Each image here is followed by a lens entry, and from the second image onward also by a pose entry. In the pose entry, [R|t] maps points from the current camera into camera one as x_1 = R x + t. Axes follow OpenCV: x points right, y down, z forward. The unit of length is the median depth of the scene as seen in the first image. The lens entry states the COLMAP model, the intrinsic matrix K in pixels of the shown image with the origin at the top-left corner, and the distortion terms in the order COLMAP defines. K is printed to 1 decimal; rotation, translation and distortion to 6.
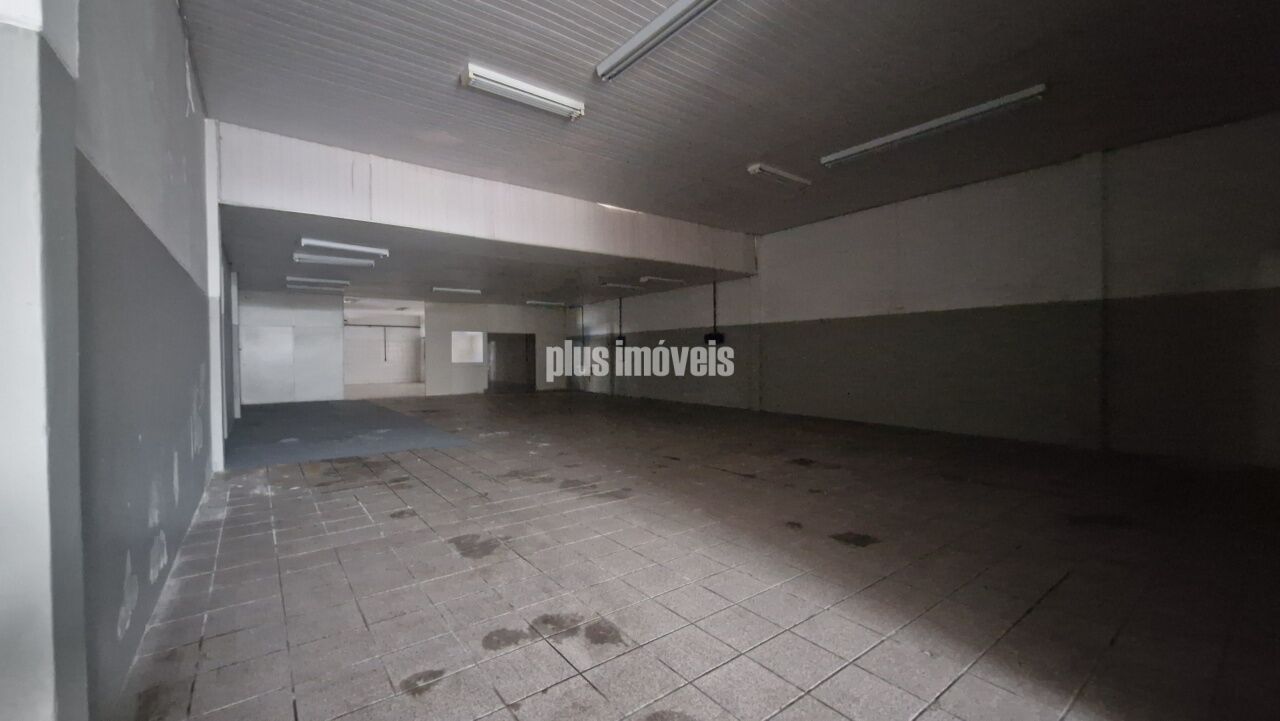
lens RADIAL K [[502.9, 0, 639.7], [0, 502.9, 358.0], [0, 0, 1]] dist [0.000056, 0.000001]
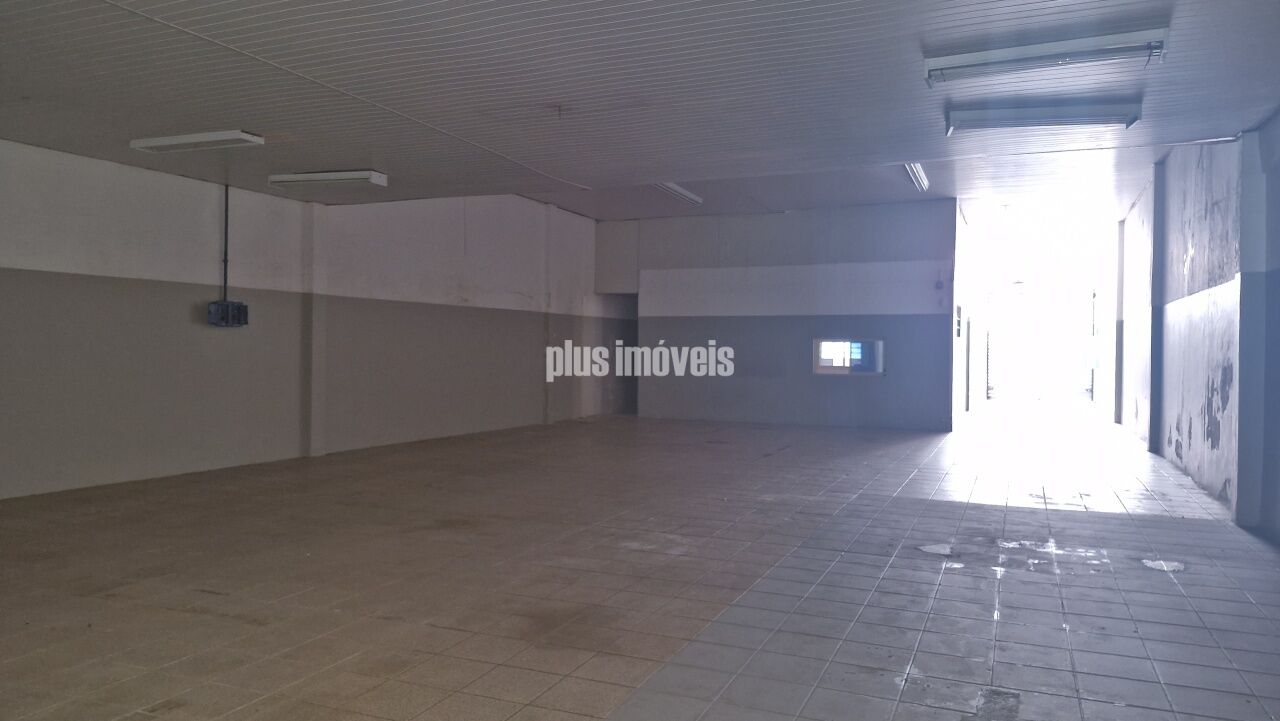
lens RADIAL K [[897.8, 0, 641.9], [0, 897.8, 358.4], [0, 0, 1]] dist [0.058368, -0.002074]
pose [[-0.493043, -0.007199, 0.869975, -0.736470], [-0.000850, 0.999969, 0.007792, -0.007041], [-0.870004, 0.003102, -0.493034, 1.117078]]
